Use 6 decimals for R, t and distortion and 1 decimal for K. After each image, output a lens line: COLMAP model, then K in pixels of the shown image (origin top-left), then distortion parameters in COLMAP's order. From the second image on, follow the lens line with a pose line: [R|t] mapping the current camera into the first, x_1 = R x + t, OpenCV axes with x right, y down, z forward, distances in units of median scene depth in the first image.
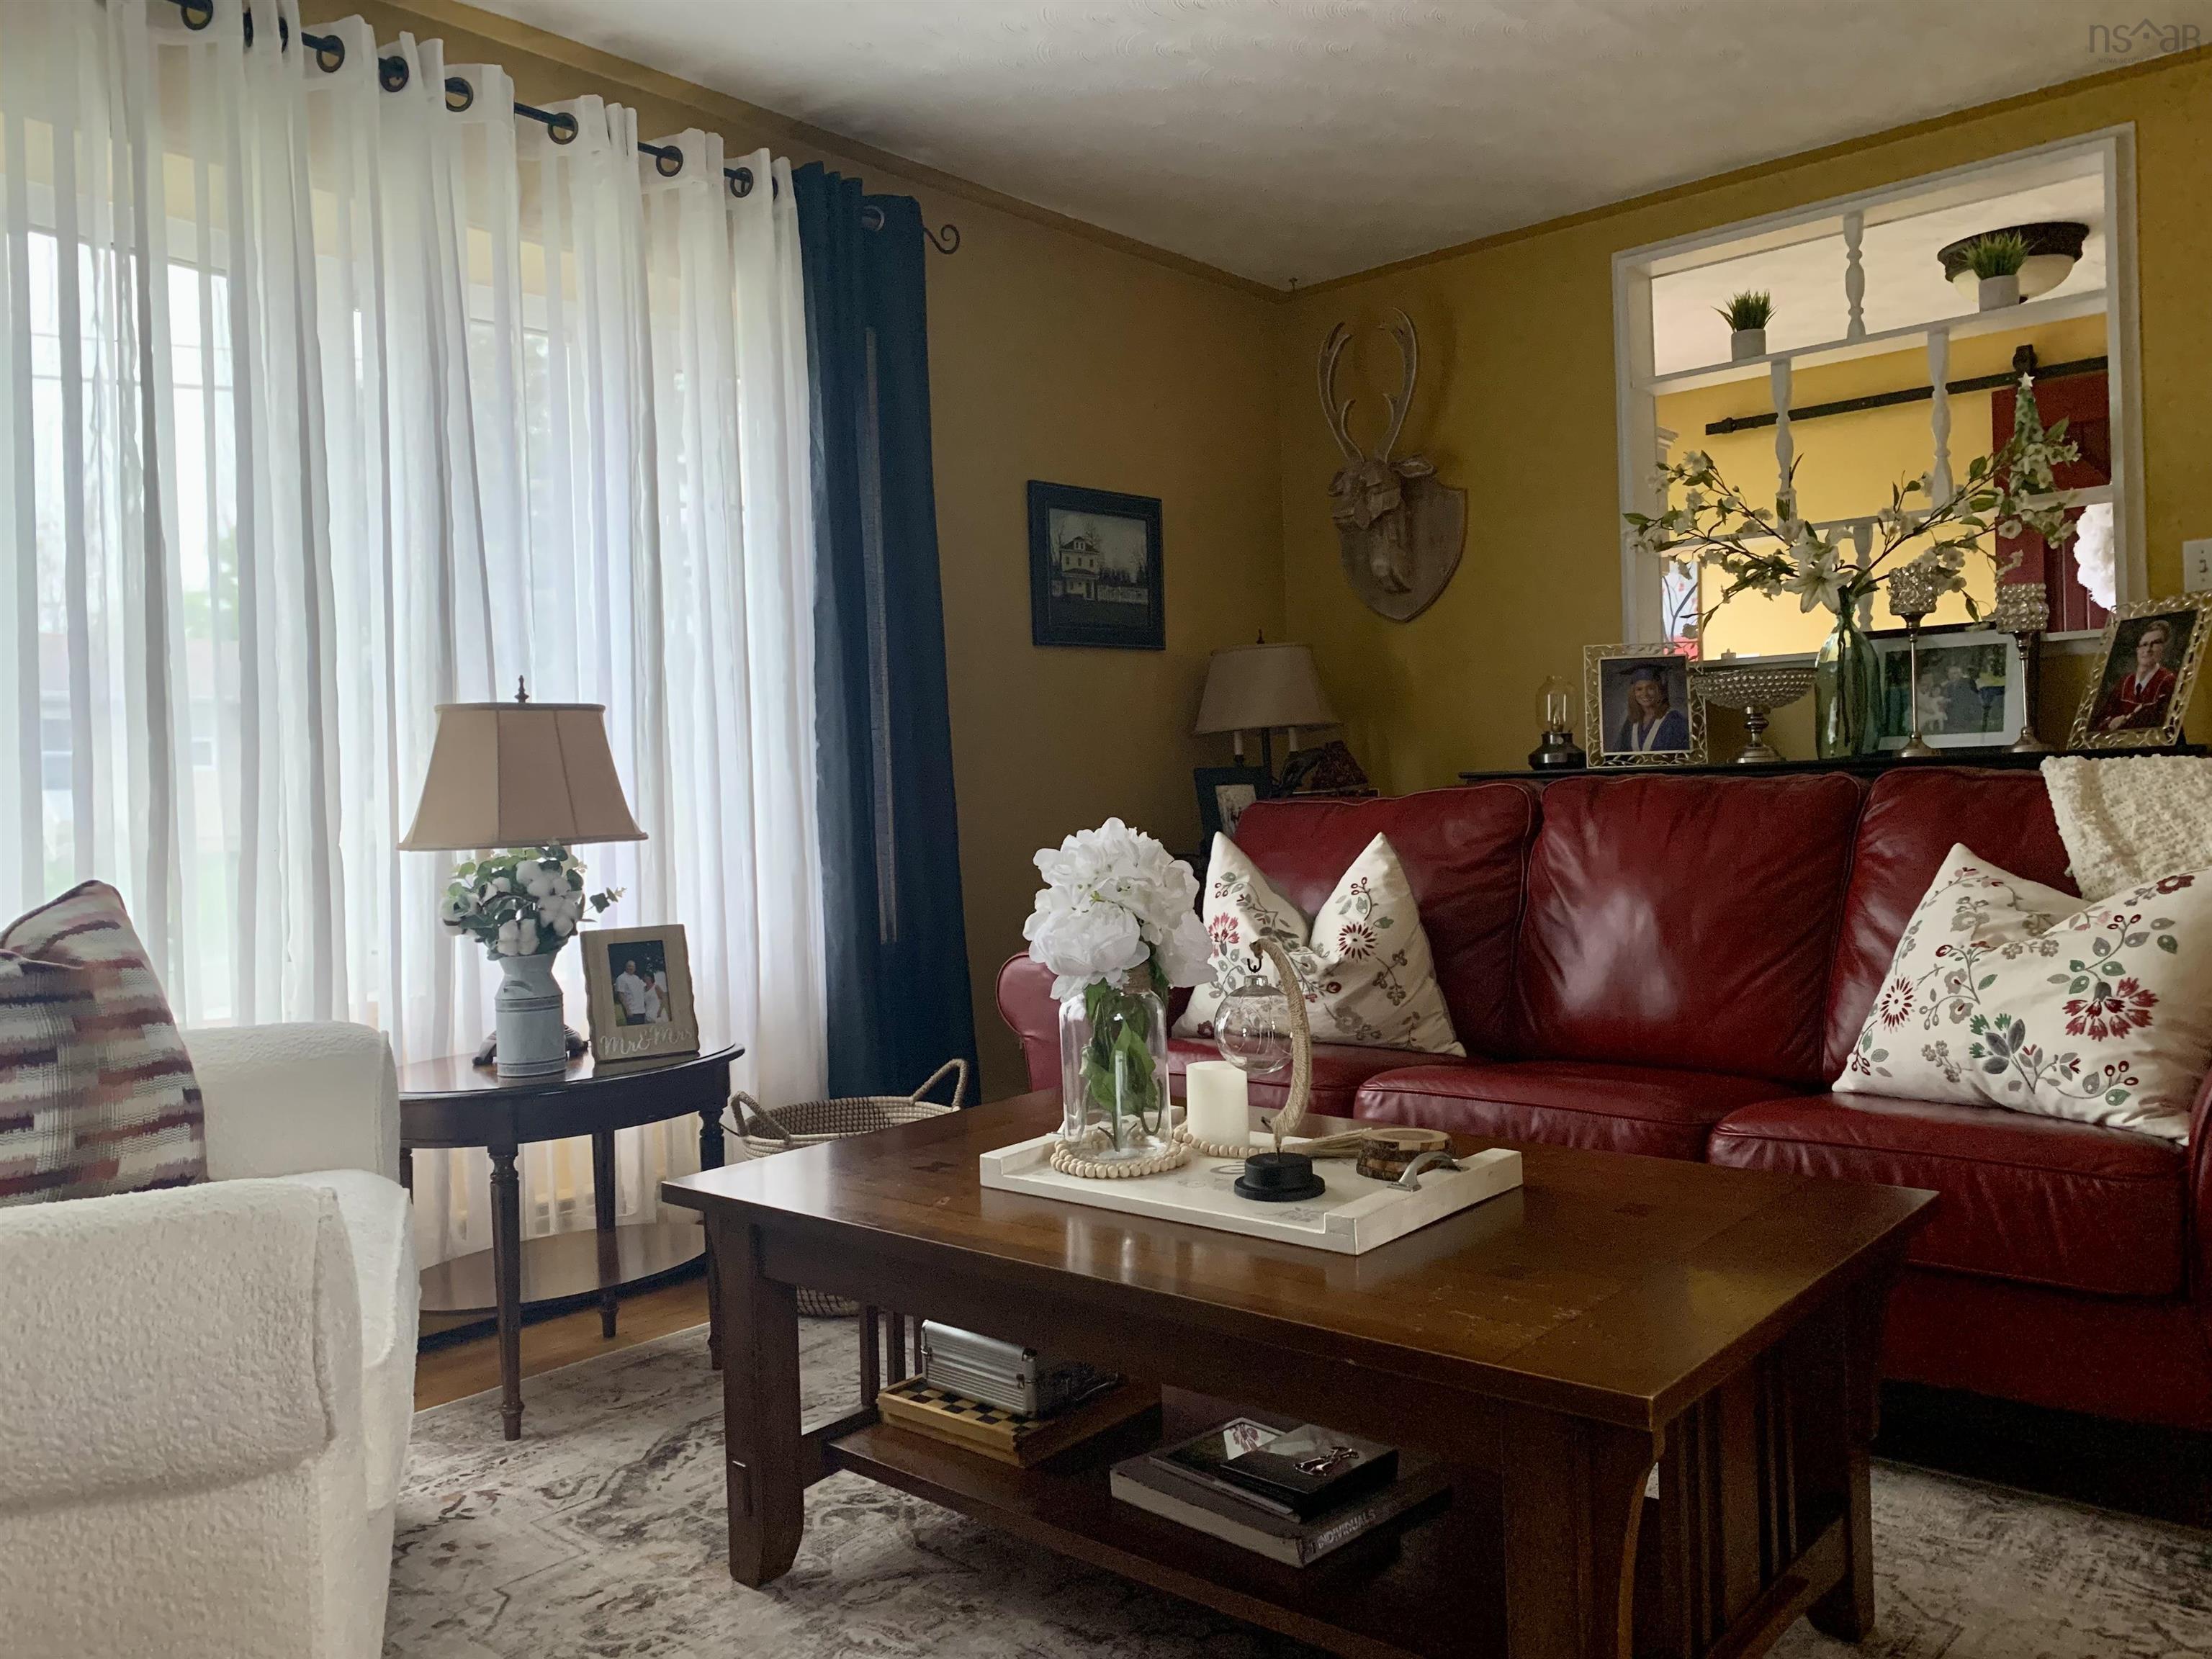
lens RADIAL K [[1662.0, 0, 1091.3], [0, 1662.0, 813.3], [0, 0, 1]] dist [0.083099, -0.118827]
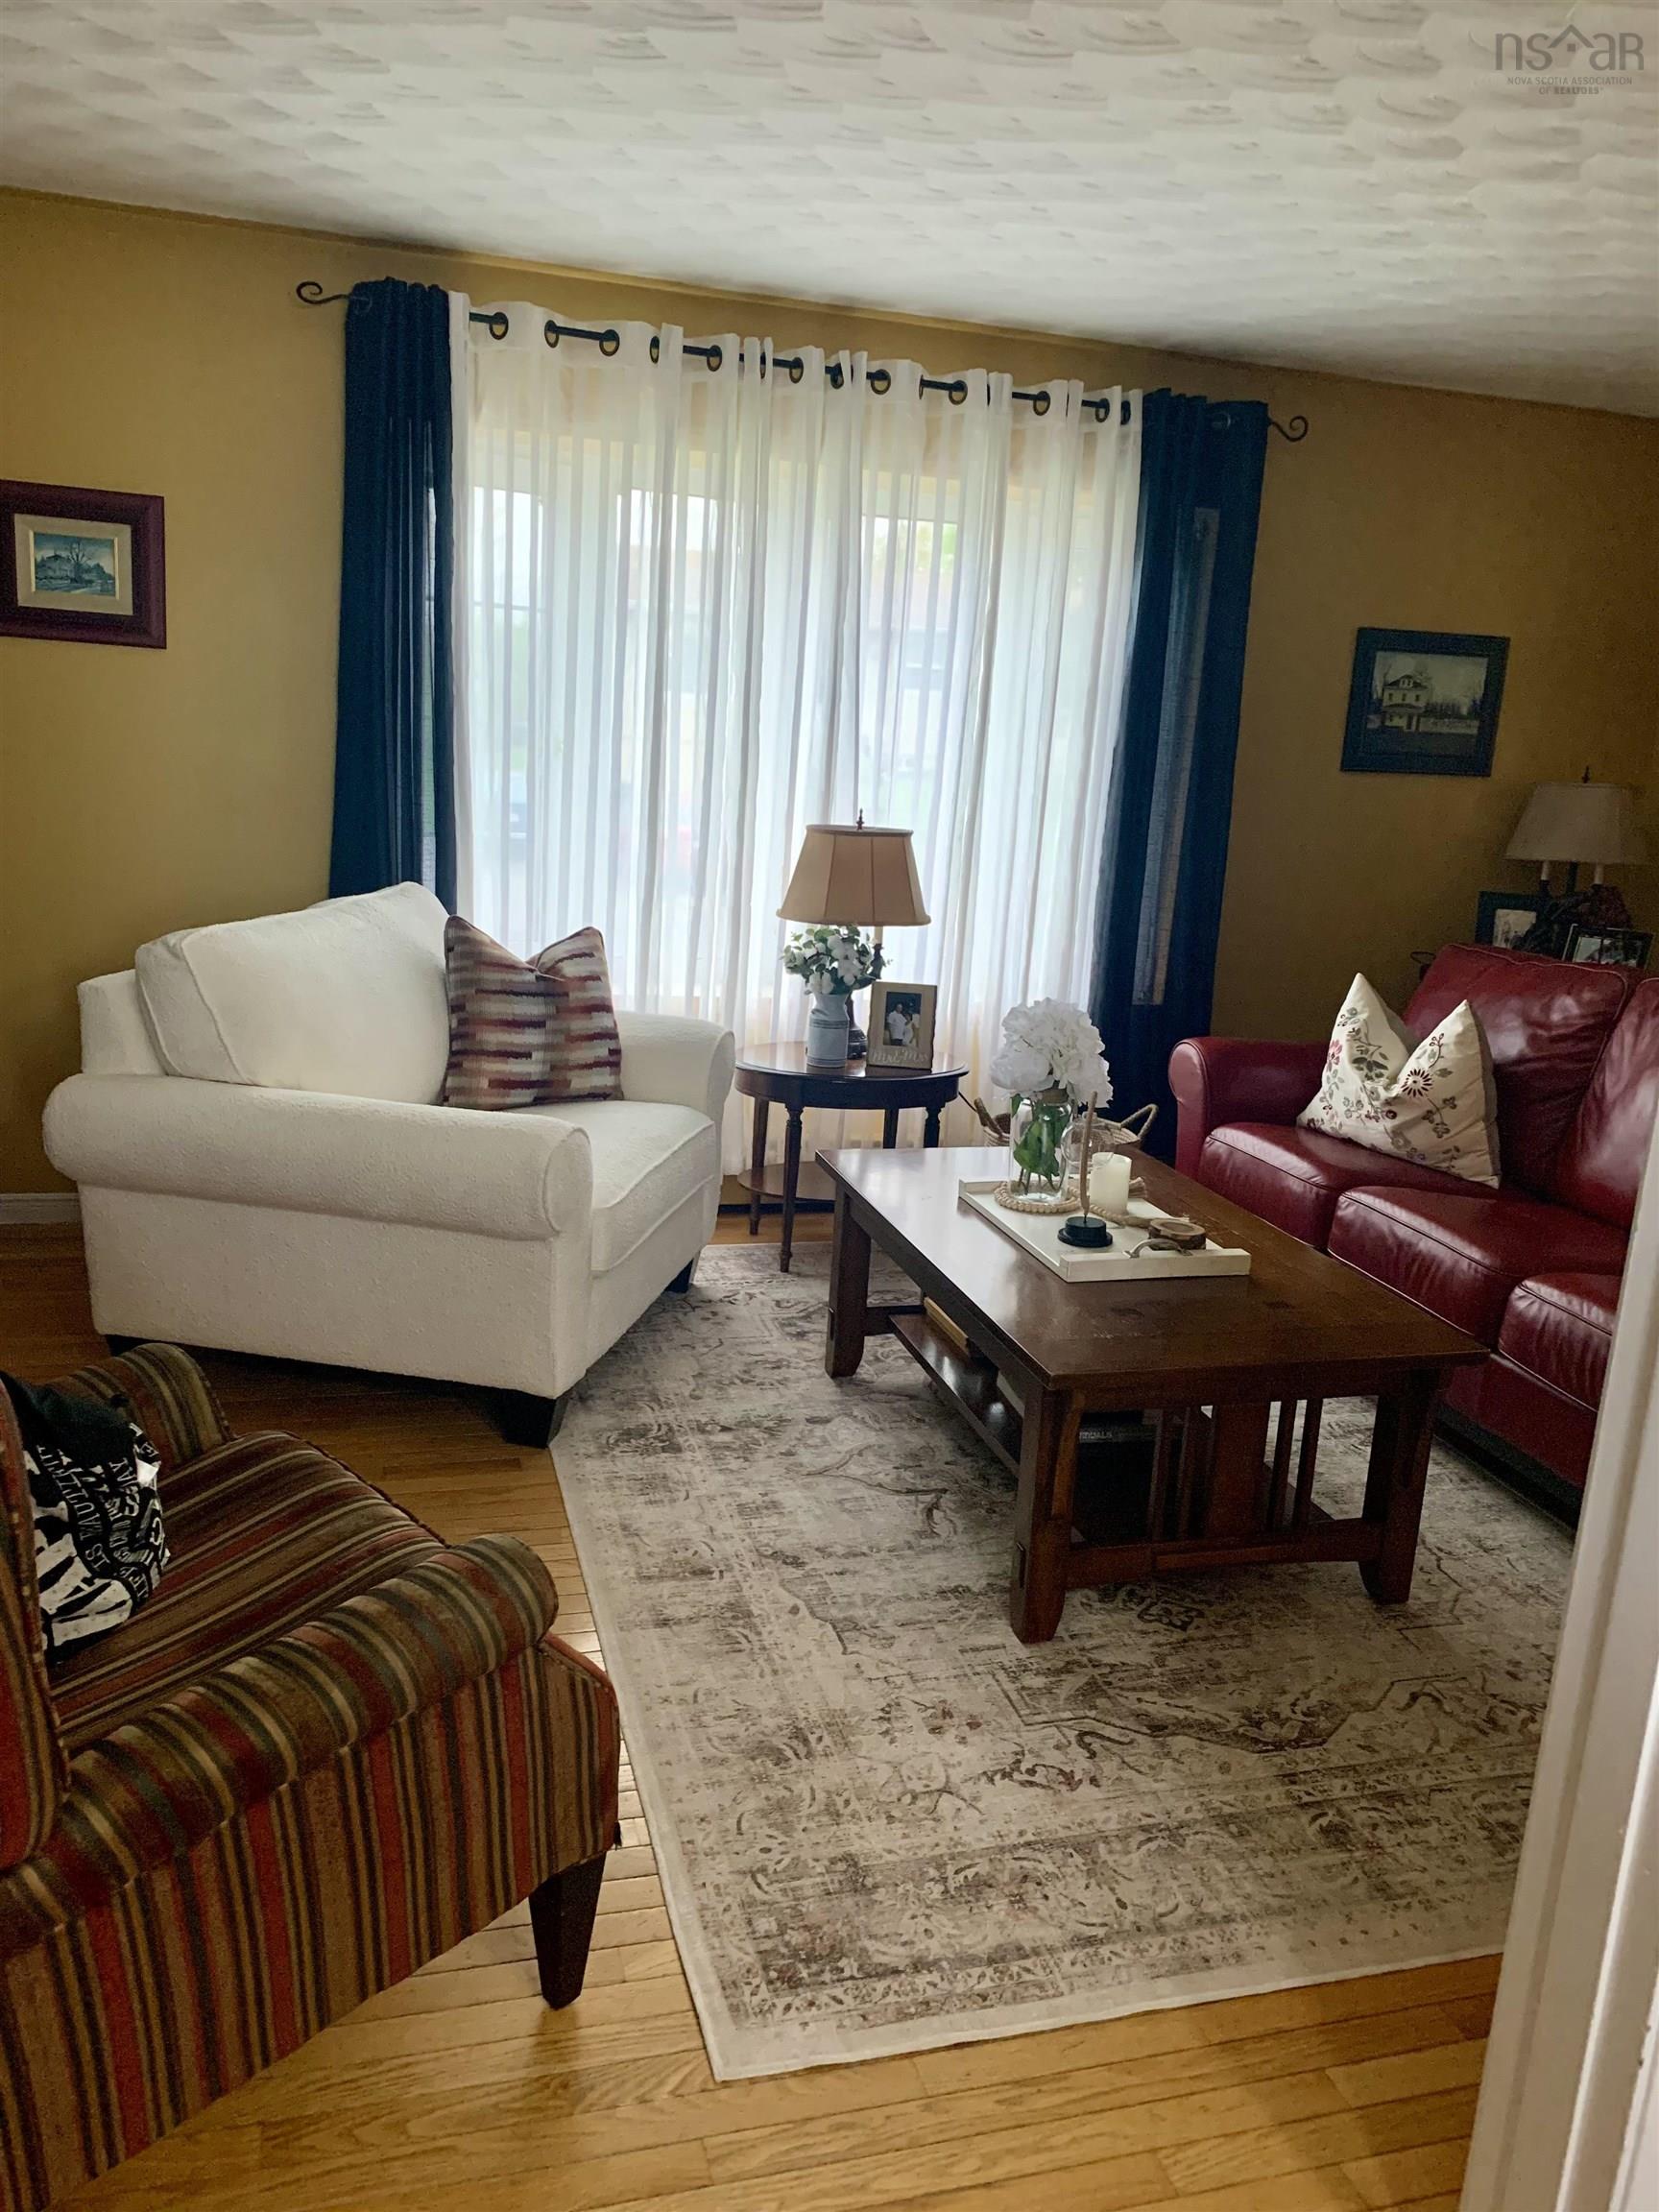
lens RADIAL K [[1662.0, 0, 829.5], [0, 1662.0, 1106.0], [0, 0, 1]] dist [0.083099, -0.118827]
pose [[0.837715, 0.205353, -0.506027, 0.459484], [-0.094335, 0.967093, 0.236290, -0.174703], [0.537898, -0.150208, 0.829520, -0.315574]]
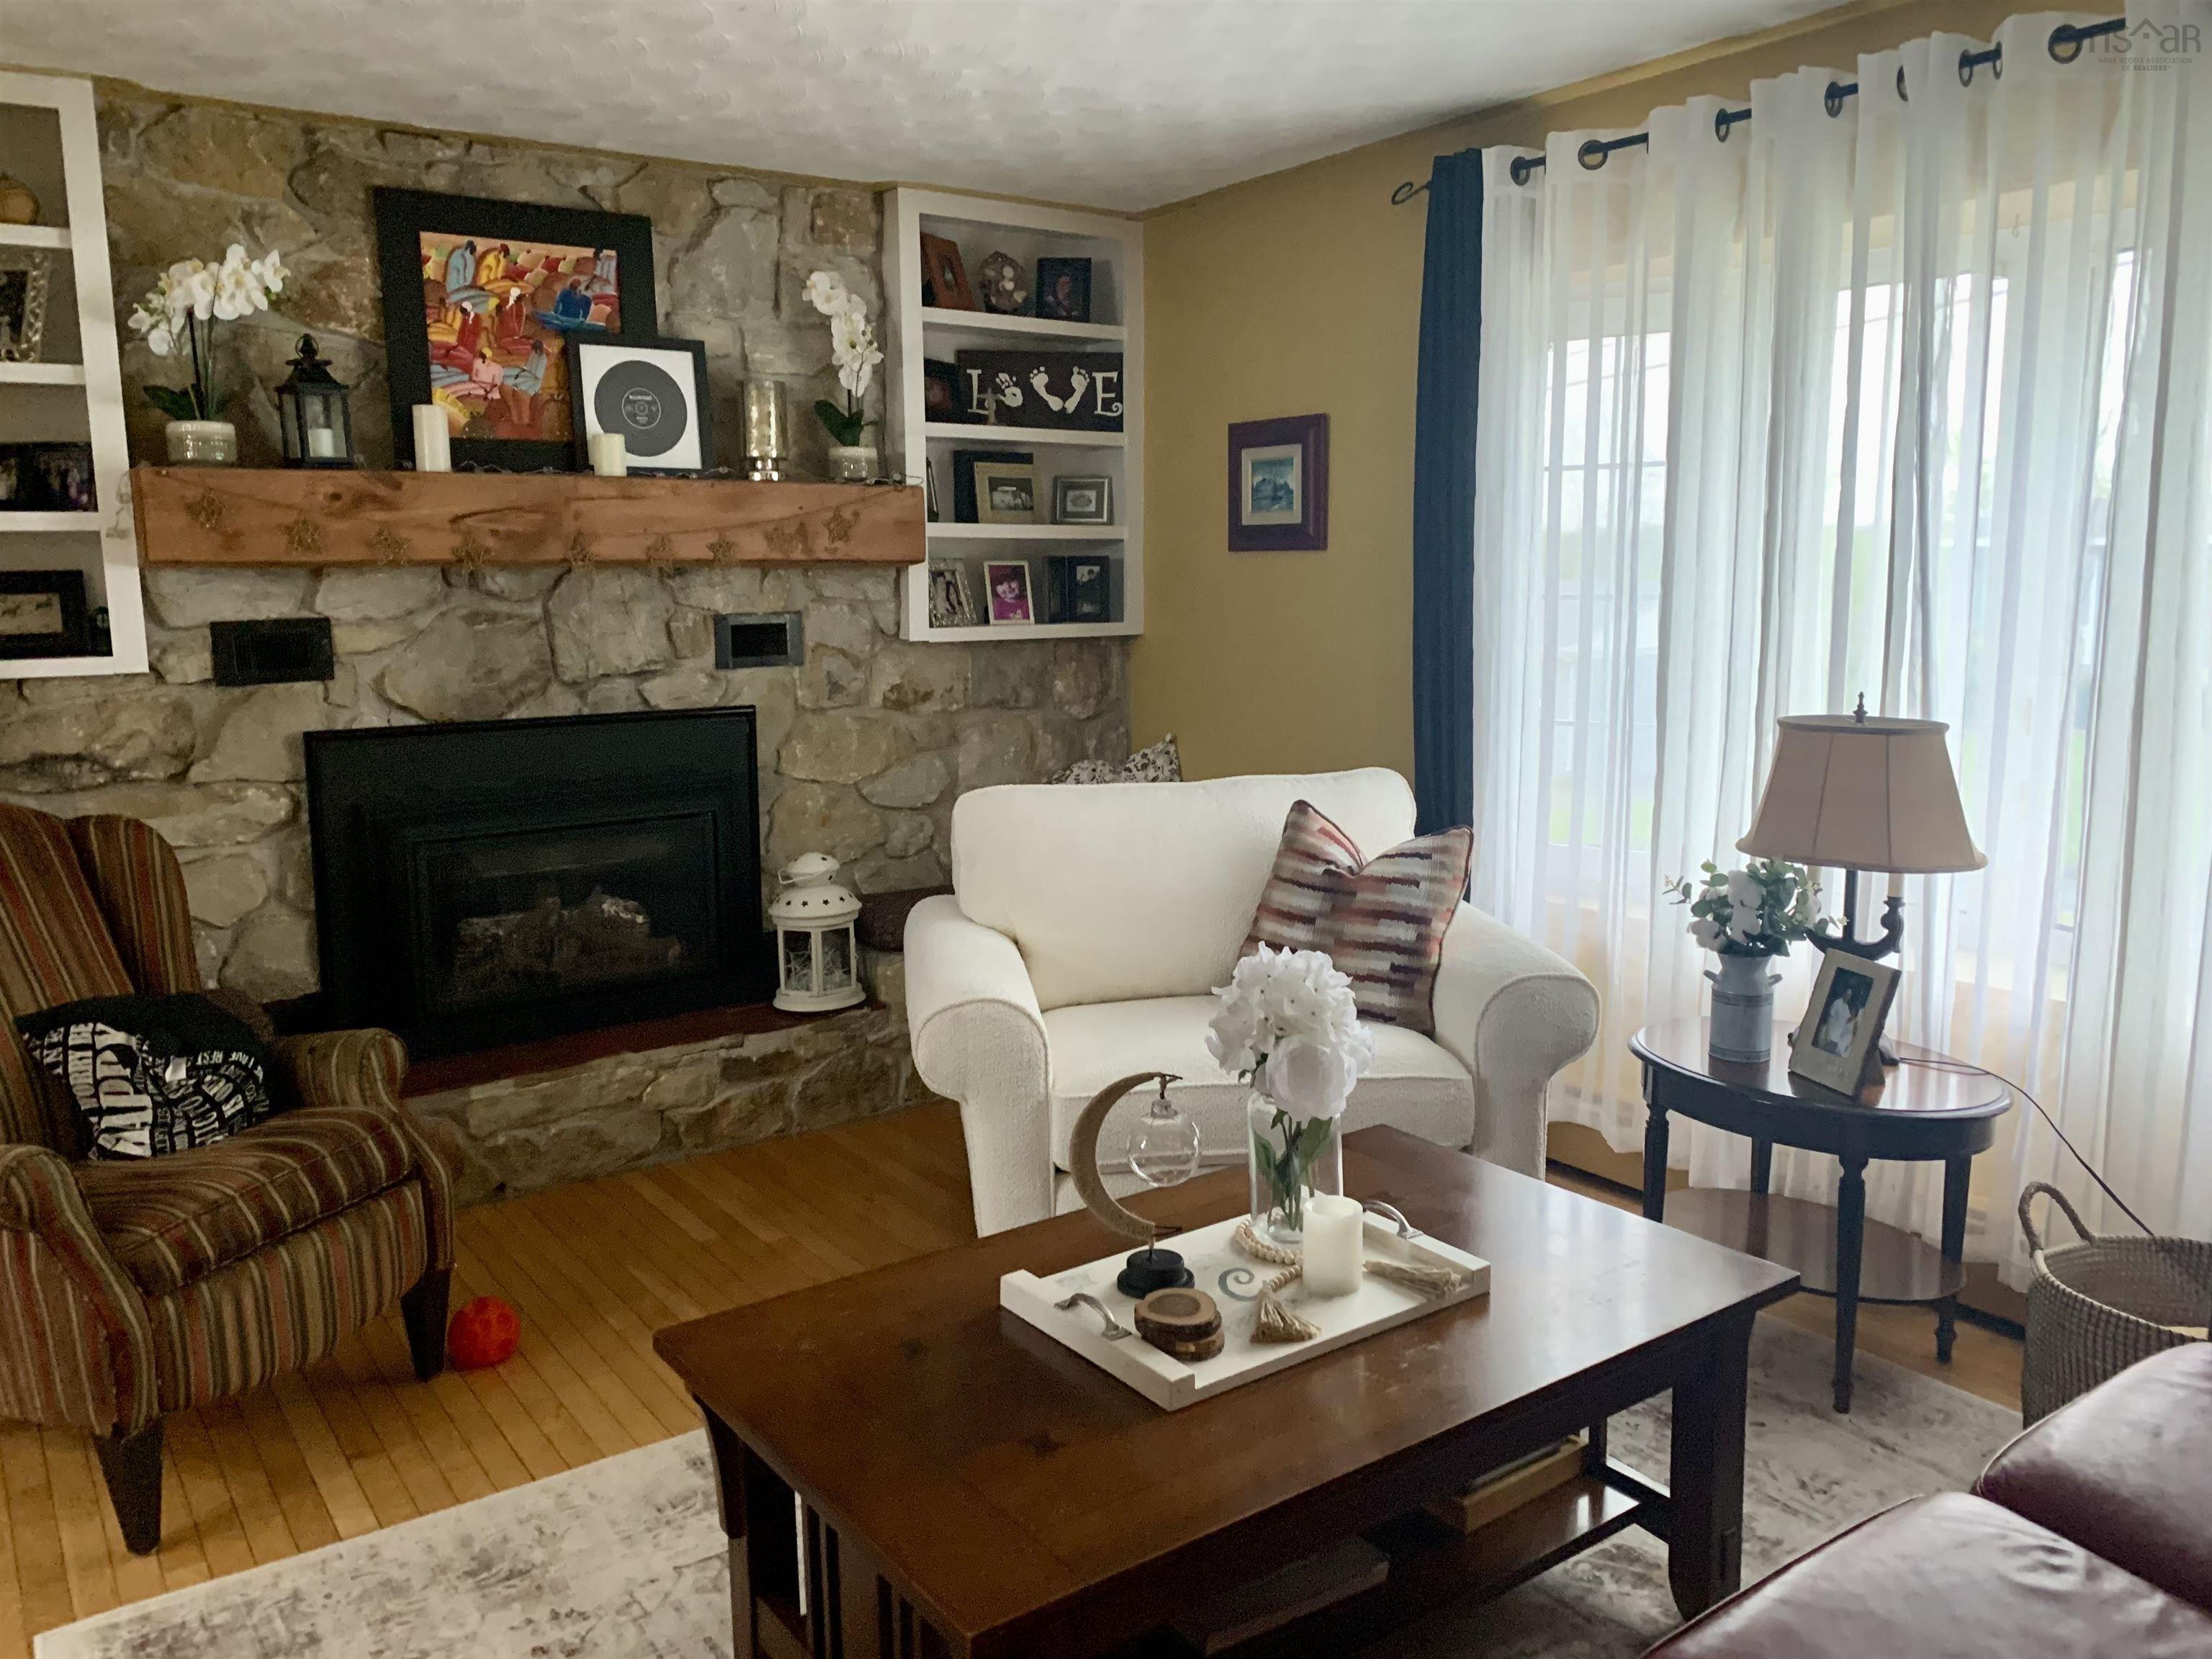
lens RADIAL K [[1662.0, 0, 1091.3], [0, 1662.0, 813.3], [0, 0, 1]] dist [0.083099, -0.118827]
pose [[-0.239259, 0.174499, -0.955147, 0.759342], [0.008352, 0.984051, 0.177688, -0.195131], [0.970920, 0.034536, -0.236901, 0.792266]]
